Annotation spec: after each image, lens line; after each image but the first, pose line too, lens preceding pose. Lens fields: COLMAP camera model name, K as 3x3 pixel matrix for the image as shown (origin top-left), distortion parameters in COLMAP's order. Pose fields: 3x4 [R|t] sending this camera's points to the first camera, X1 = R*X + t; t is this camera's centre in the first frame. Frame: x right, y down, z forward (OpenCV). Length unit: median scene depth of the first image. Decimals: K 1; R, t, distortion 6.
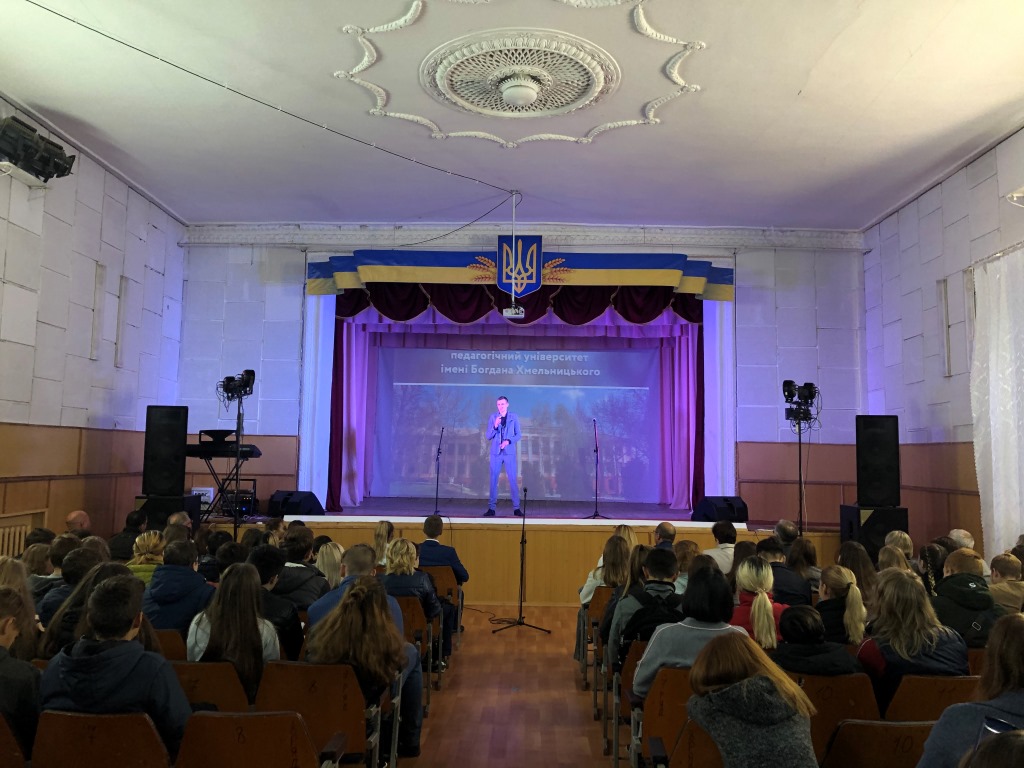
lens RADIAL K [[838.0, 0, 511.9], [0, 838.0, 382.3], [0, 0, 1]] dist [-0.005053, 0.000431]
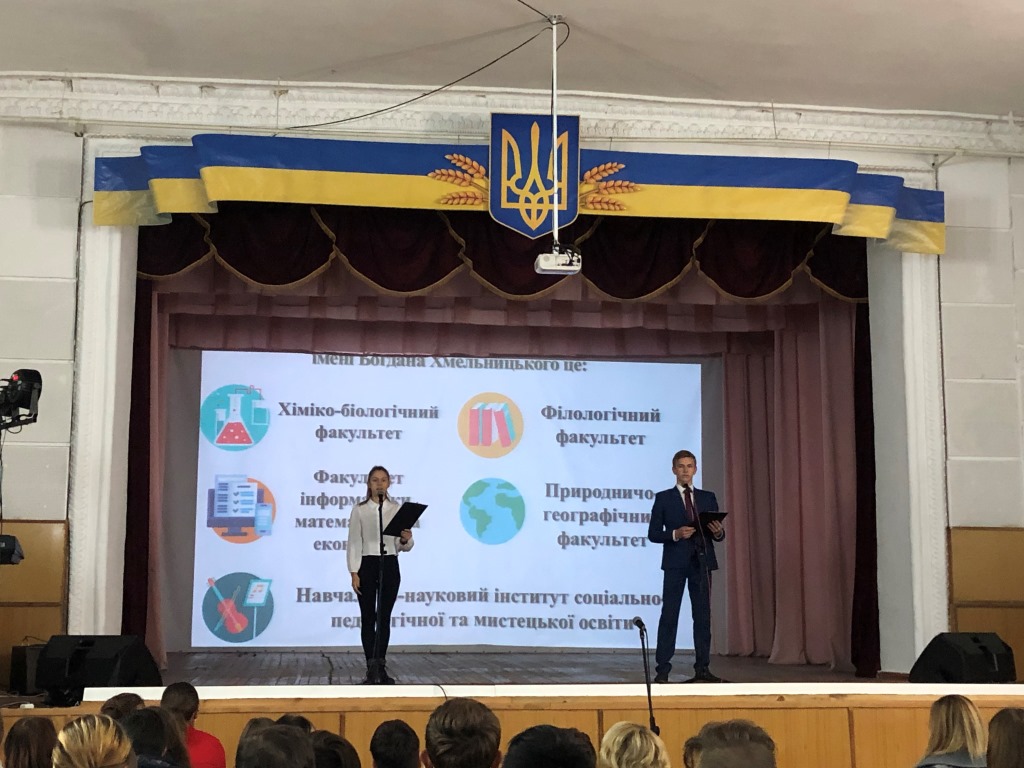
lens RADIAL K [[1533.5, 0, 512.2], [0, 1533.5, 384.0], [0, 0, 1]] dist [0.001584, 0.000000]
pose [[0.989974, 0.007825, 0.141032, -0.130242], [-0.003174, 0.999445, -0.033168, 0.015178], [-0.141214, 0.032387, 0.989449, 0.101899]]
